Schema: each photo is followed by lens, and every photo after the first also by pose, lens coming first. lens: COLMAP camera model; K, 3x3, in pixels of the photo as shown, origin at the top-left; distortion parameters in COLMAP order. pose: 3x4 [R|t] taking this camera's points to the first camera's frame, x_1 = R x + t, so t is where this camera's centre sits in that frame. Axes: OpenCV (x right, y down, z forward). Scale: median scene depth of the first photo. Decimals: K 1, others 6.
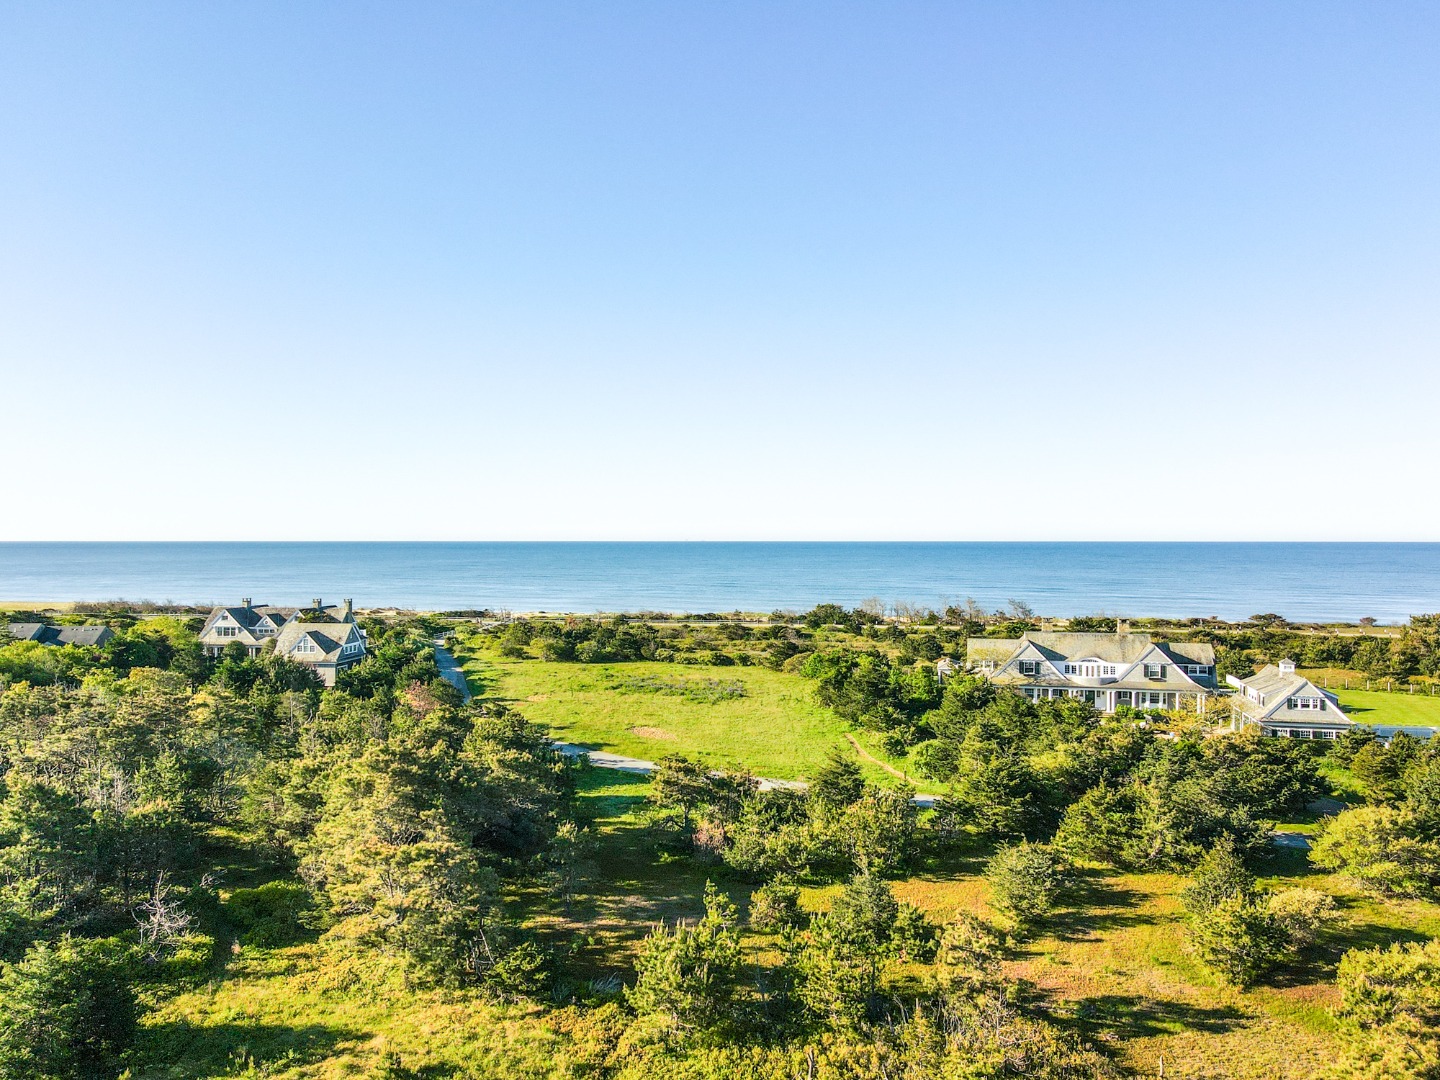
lens RADIAL K [[1055.4, 0, 720.0], [0, 1055.4, 540.0], [0, 0, 1]] dist [-0.009373, 0.053737]
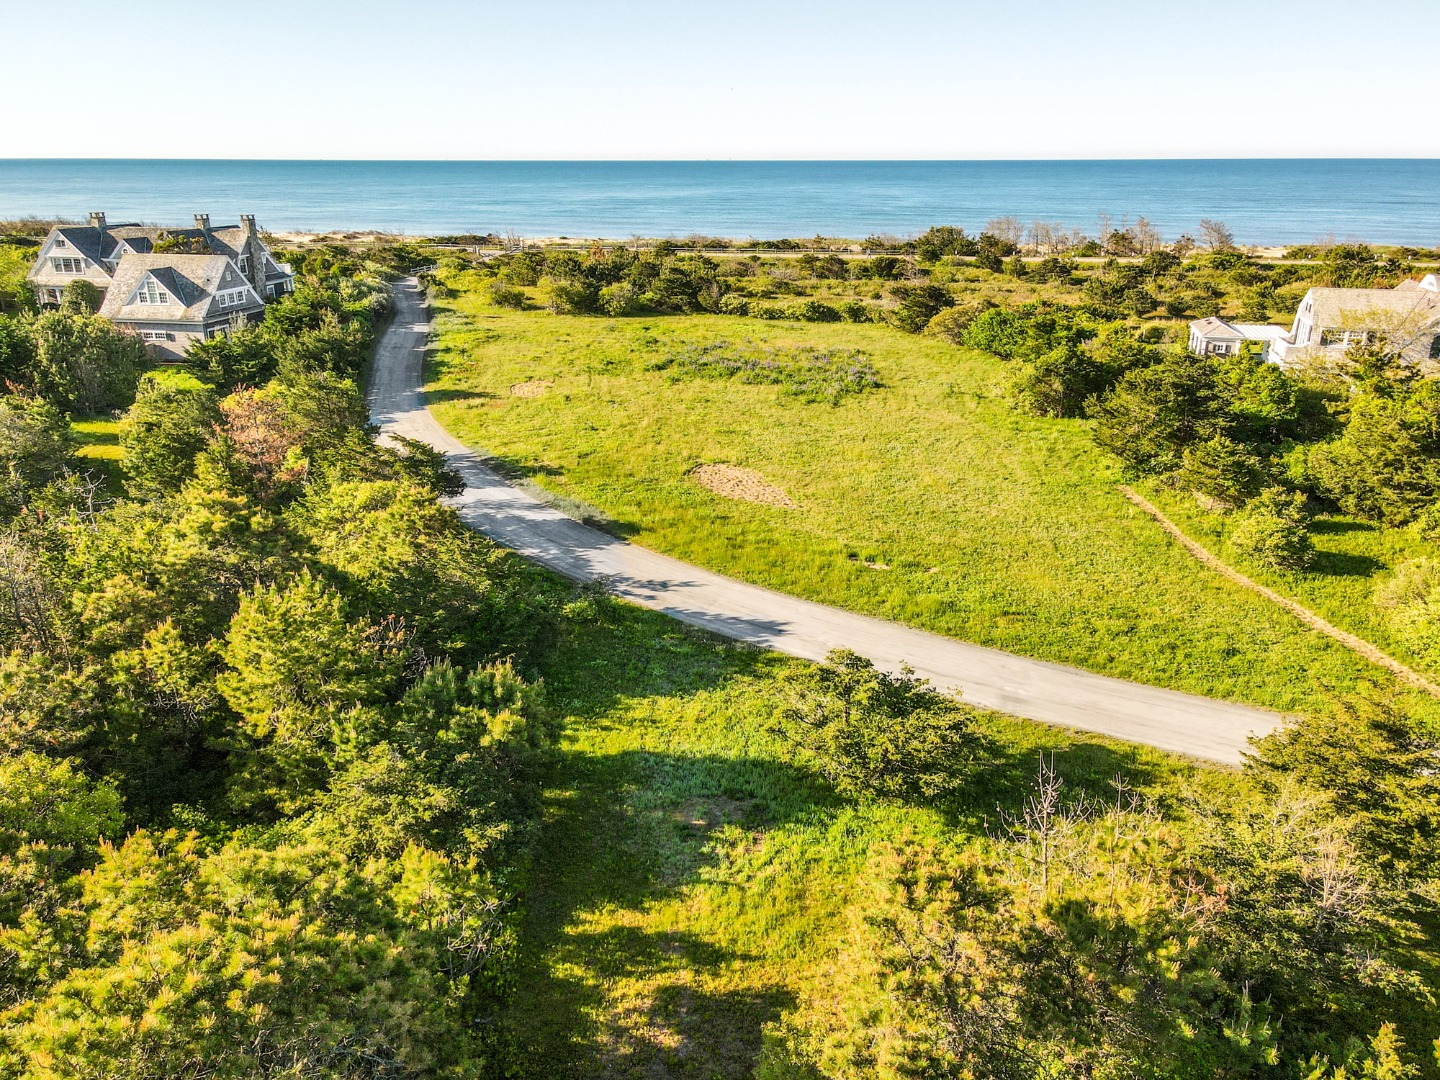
lens RADIAL K [[1055.4, 0, 720.0], [0, 1055.4, 540.0], [0, 0, 1]] dist [-0.009373, 0.053737]
pose [[0.999159, 0.012842, -0.038936, -0.034245], [0.001148, 0.940546, 0.339663, 0.023344], [0.040983, -0.339422, 0.939741, 0.334041]]
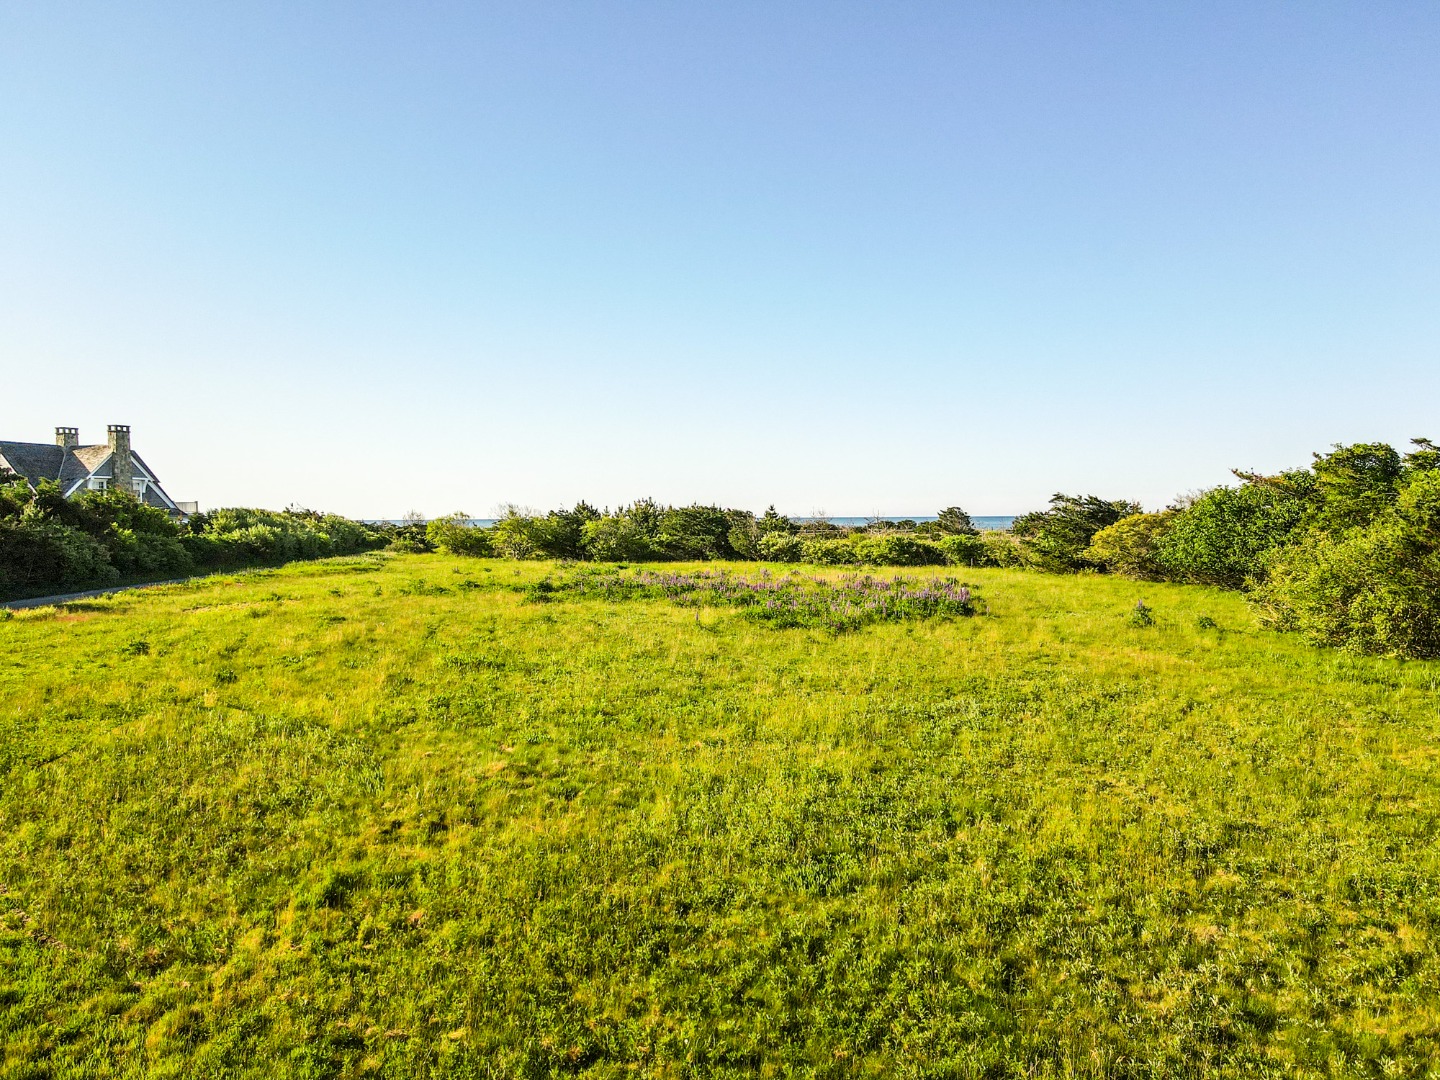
lens RADIAL K [[1051.7, 0, 720.0], [0, 1051.7, 540.0], [0, 0, 1]] dist [0.013792, 0.002401]
pose [[0.979619, -0.001707, -0.200857, 0.010410], [0.006170, 0.999748, 0.021596, 0.099753], [0.200769, -0.022395, 0.979382, 0.588878]]
